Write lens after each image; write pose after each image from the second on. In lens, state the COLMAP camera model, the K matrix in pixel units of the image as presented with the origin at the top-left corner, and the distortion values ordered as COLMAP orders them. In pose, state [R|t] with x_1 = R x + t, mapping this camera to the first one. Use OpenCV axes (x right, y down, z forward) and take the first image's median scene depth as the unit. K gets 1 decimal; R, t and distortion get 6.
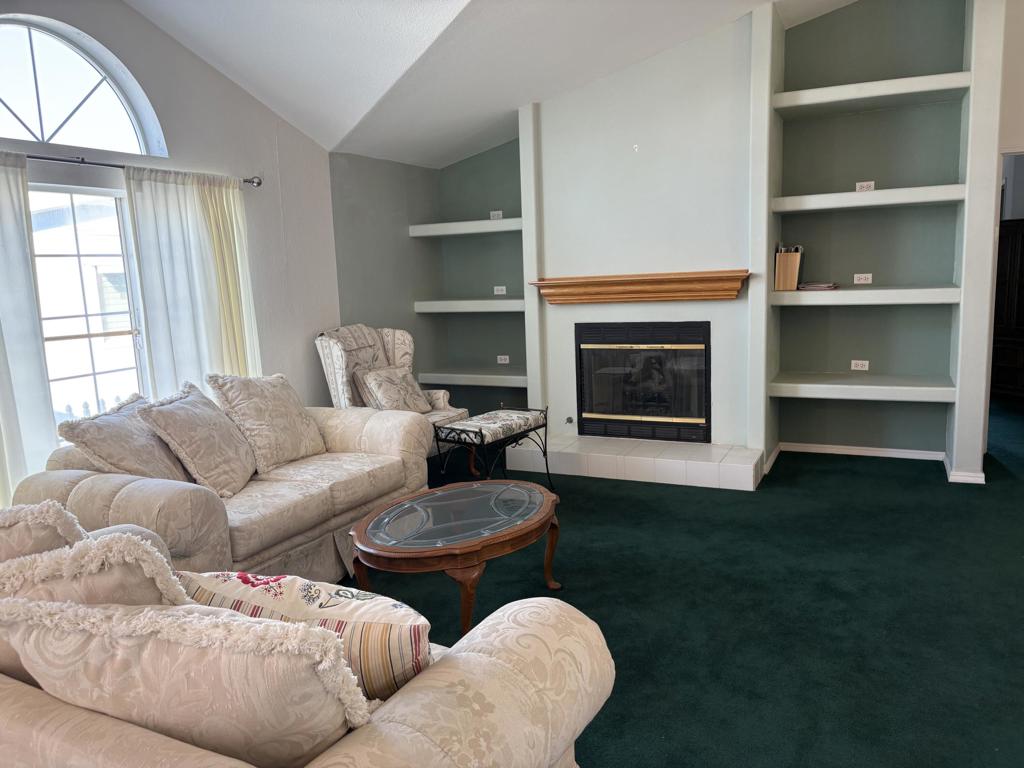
lens RADIAL K [[767.7, 0, 510.2], [0, 767.7, 389.9], [0, 0, 1]] dist [0.071131, -0.093746]
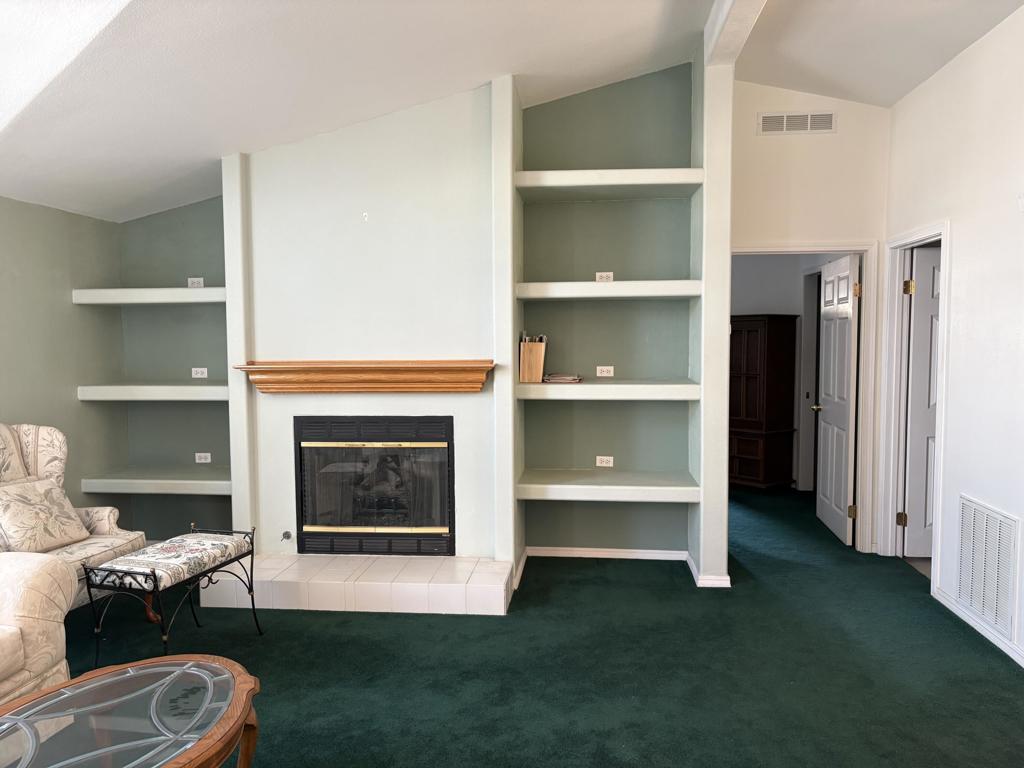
lens RADIAL K [[767.7, 0, 510.2], [0, 767.7, 389.9], [0, 0, 1]] dist [0.071131, -0.093746]
pose [[0.941279, 0.009413, 0.337498, 0.025175], [0.022874, 0.995537, -0.091561, -0.037174], [-0.336853, 0.093904, 0.936863, 0.156387]]
